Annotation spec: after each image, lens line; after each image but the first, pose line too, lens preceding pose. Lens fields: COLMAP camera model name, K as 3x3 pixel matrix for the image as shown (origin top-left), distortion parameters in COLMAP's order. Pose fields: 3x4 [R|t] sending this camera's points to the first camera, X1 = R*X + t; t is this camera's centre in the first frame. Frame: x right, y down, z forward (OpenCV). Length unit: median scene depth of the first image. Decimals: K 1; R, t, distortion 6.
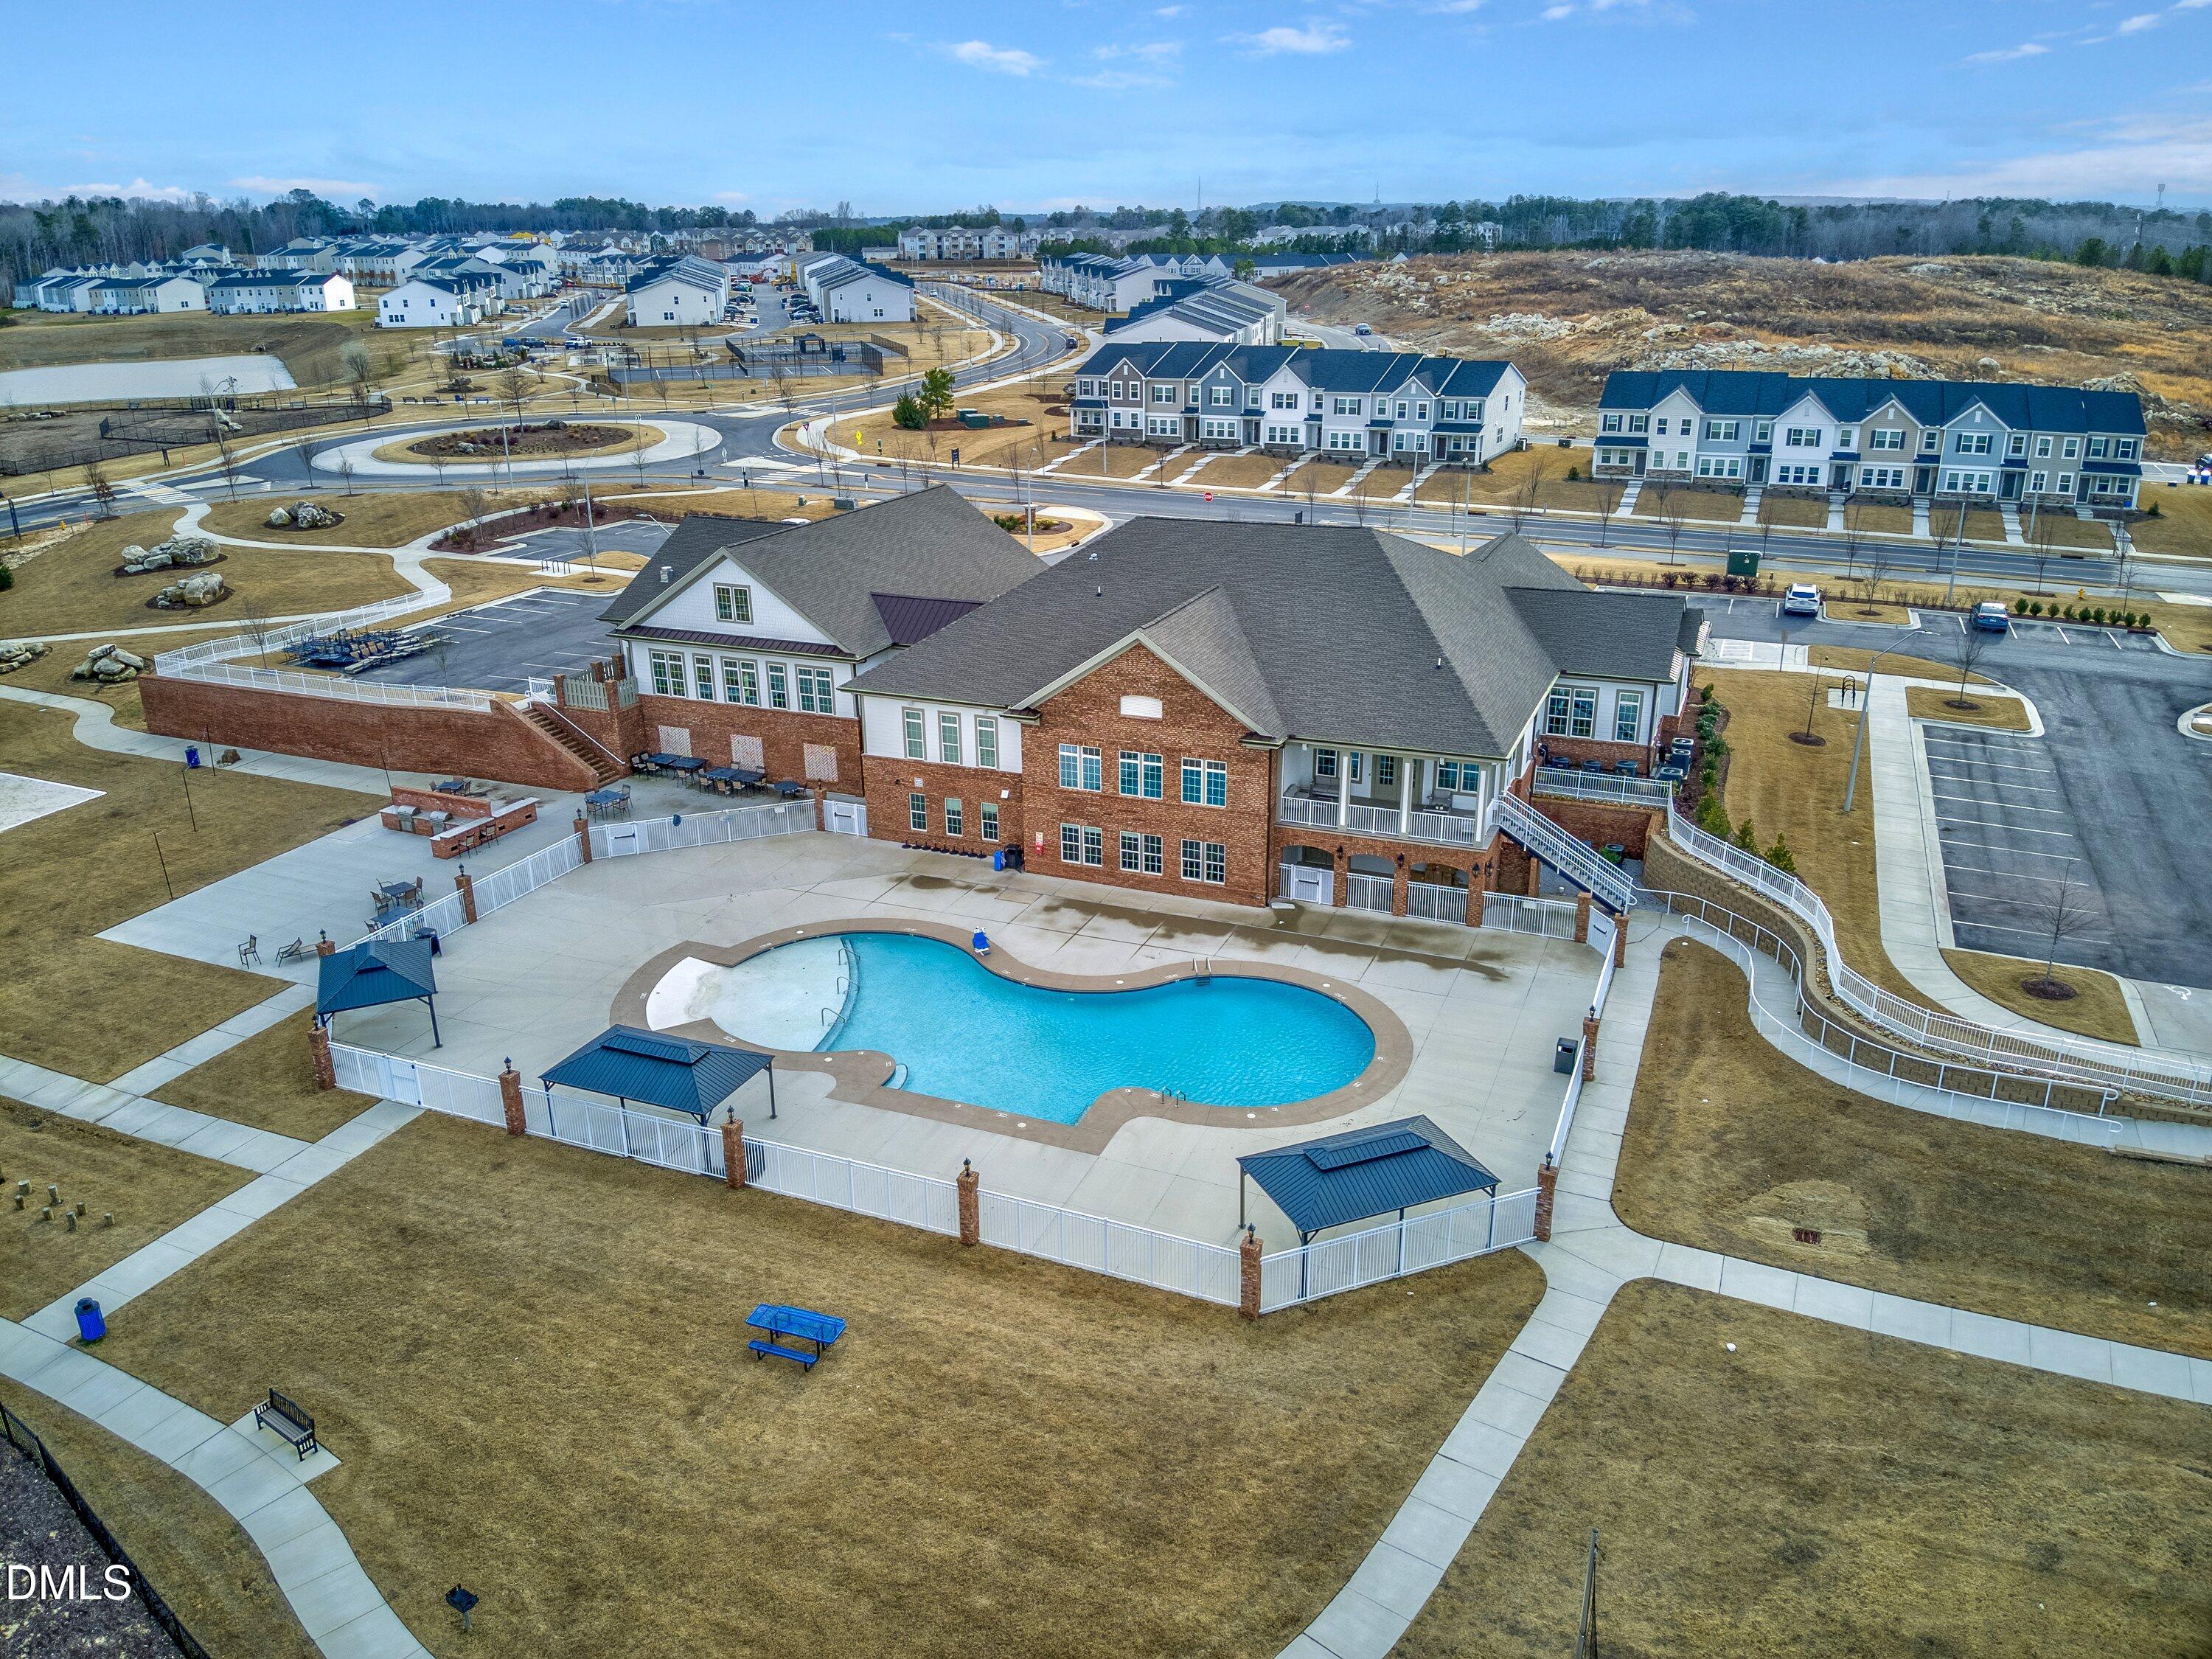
lens RADIAL K [[1629.8, 0, 1106.0], [0, 1629.8, 829.5], [0, 0, 1]] dist [0.064642, -0.144871]
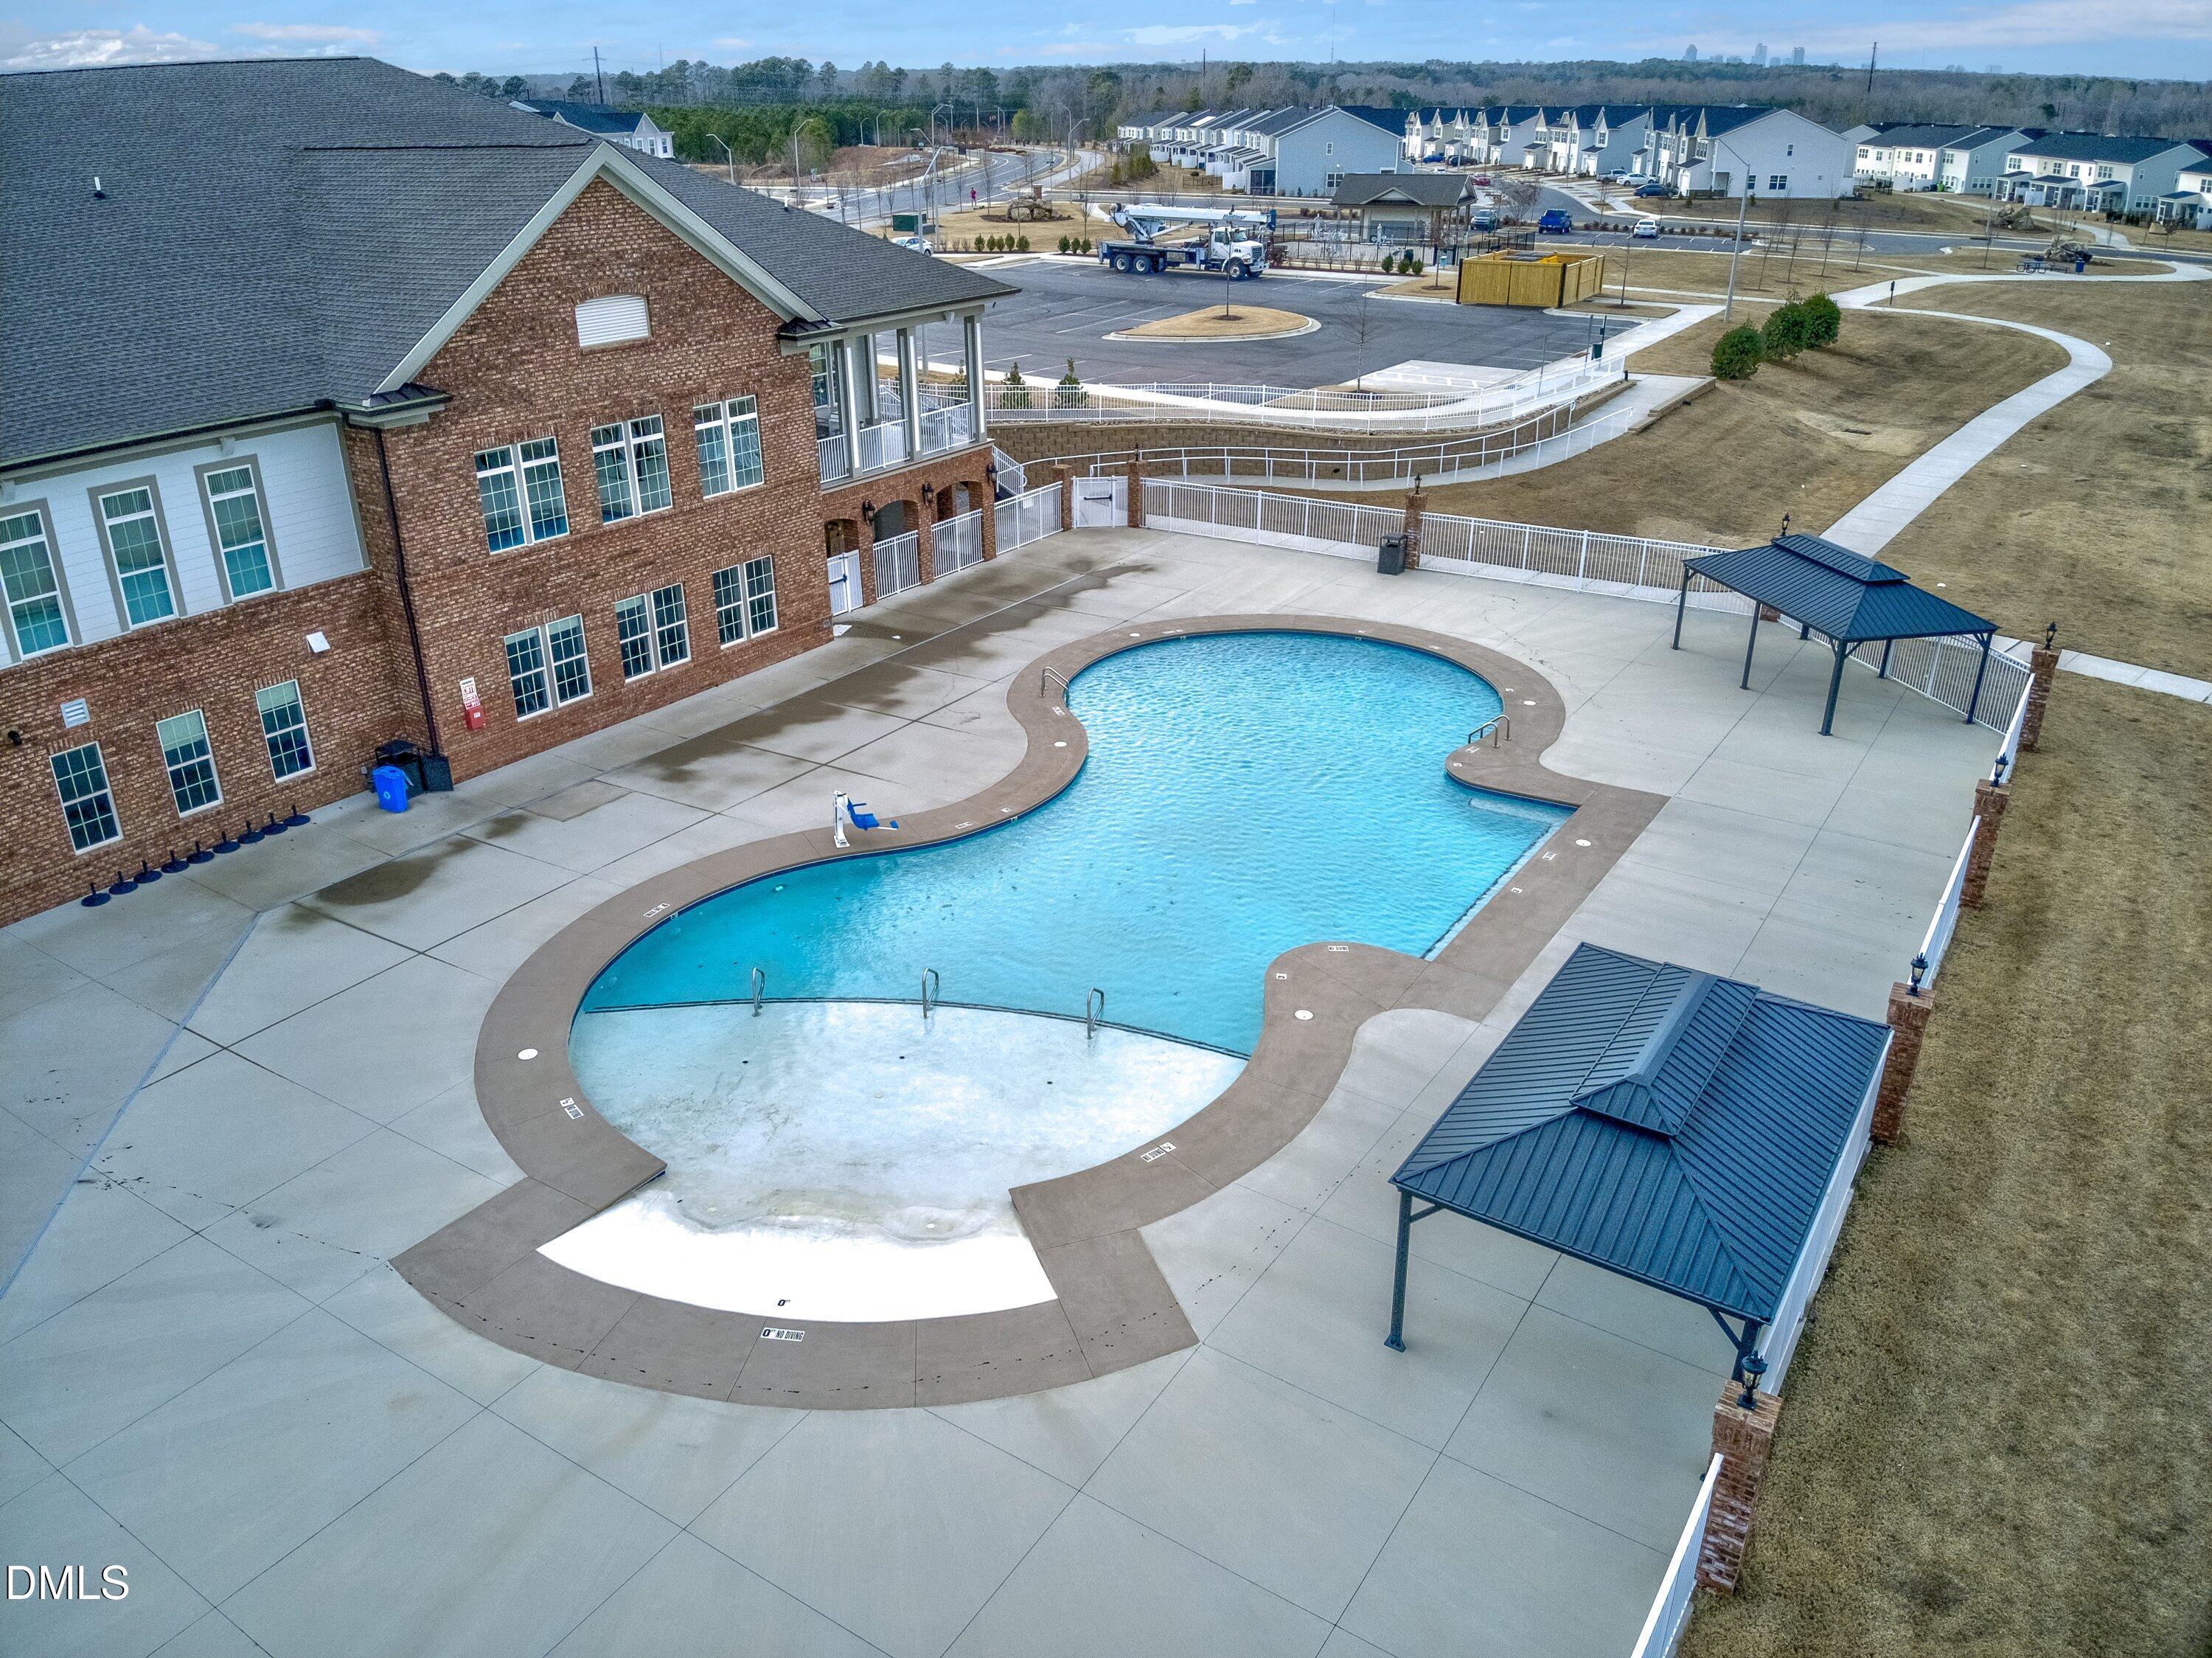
lens RADIAL K [[1630.0, 0, 1106.0], [0, 1630.0, 829.0], [0, 0, 1]] dist [0.064642, -0.144871]
pose [[0.178730, -0.396987, 0.900254, -0.293427], [0.344764, 0.882244, 0.320598, -0.031100], [-0.921517, 0.253075, 0.294550, 0.493867]]
